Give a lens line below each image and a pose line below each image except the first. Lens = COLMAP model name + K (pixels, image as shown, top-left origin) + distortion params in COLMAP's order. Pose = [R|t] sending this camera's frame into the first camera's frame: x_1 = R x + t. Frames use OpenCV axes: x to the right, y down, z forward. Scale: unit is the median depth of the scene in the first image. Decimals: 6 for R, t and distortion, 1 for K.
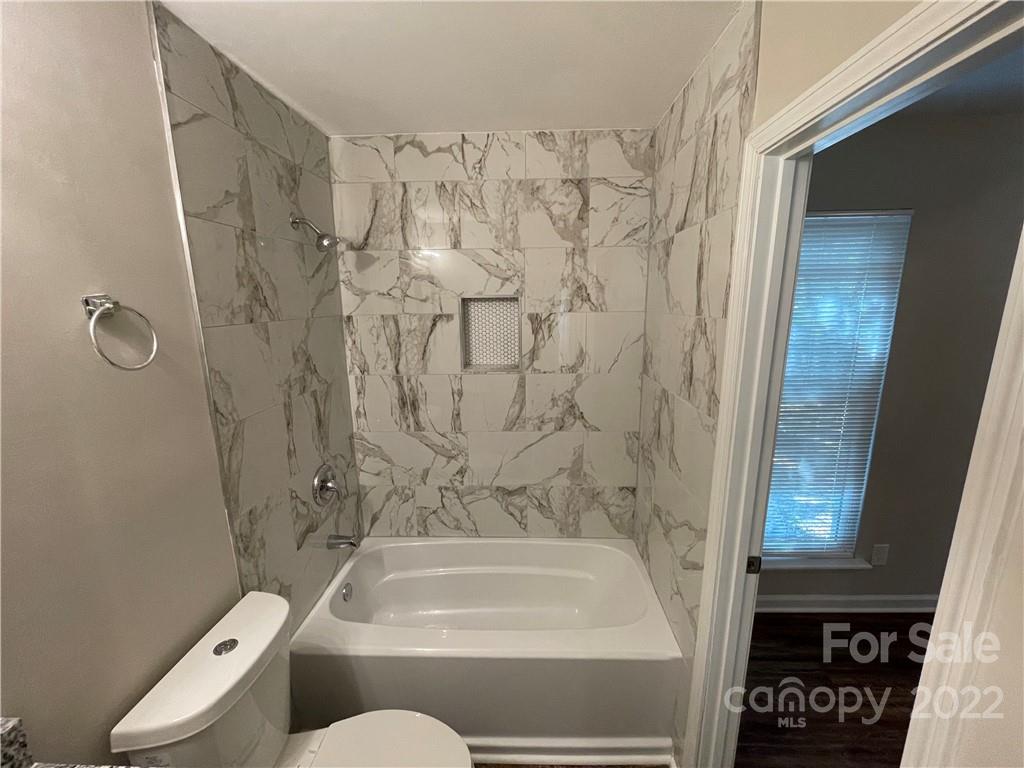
lens RADIAL K [[413.0, 0, 513.7], [0, 413.0, 384.0], [0, 0, 1]] dist [-0.001961, -0.000375]
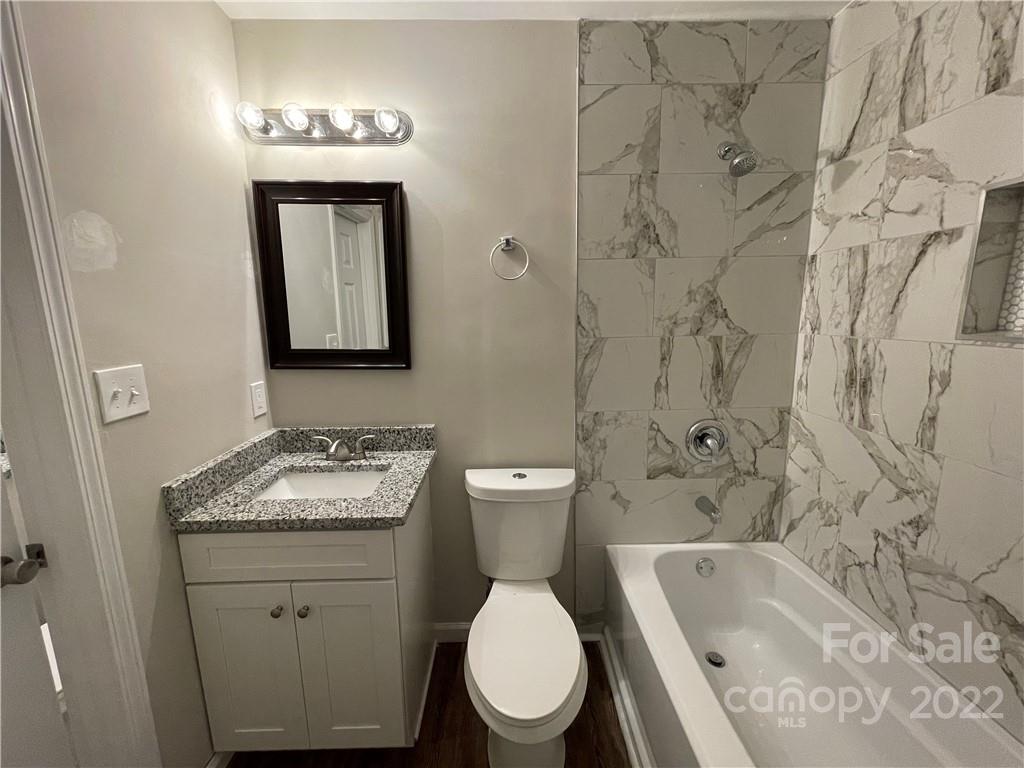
lens RADIAL K [[413.0, 0, 513.7], [0, 413.0, 384.0], [0, 0, 1]] dist [-0.001961, -0.000375]
pose [[0.061988, 0.183377, -0.981086, 0.370675], [-0.182504, 0.968486, 0.169490, 0.040314], [0.981249, 0.168546, 0.093502, 0.425491]]
